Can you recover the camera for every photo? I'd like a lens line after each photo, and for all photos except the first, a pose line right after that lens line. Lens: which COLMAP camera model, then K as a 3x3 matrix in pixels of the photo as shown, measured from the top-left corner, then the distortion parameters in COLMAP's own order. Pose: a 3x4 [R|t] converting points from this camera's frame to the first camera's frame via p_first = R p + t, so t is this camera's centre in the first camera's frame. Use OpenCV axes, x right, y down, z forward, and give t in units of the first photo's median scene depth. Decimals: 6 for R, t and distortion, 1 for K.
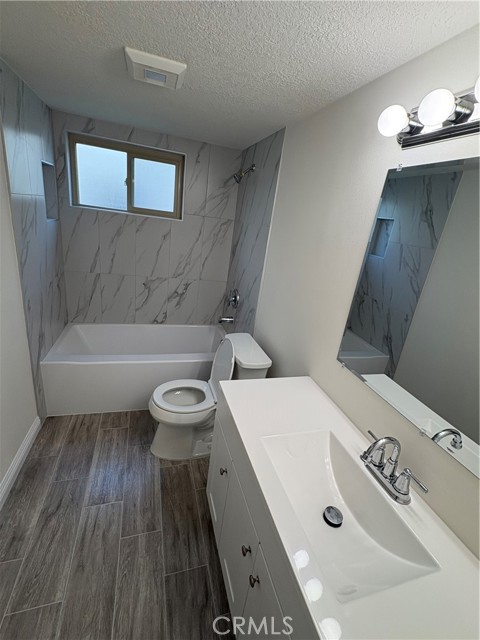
lens RADIAL K [[287.0, 0, 240.4], [0, 287.0, 320.4], [0, 0, 1]] dist [-0.000443, 0.000116]
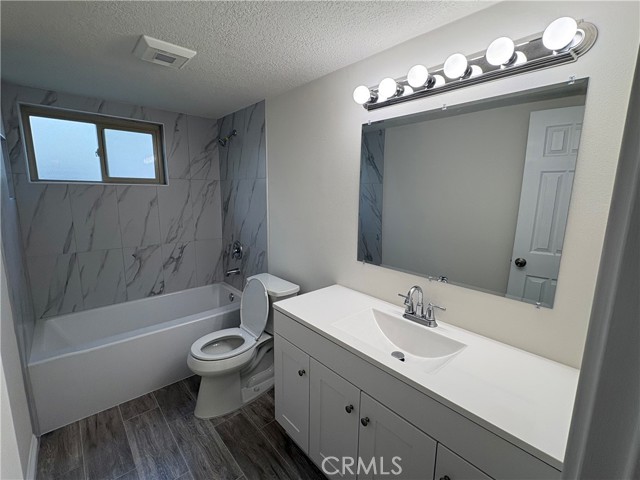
lens RADIAL K [[287.0, 0, 320.4], [0, 287.0, 239.3], [0, 0, 1]] dist [-0.000443, 0.000116]
pose [[0.900283, -0.186342, 0.393405, -0.183151], [0.242308, 0.965311, -0.097272, 0.073871], [-0.361632, 0.182897, 0.914205, -0.094205]]
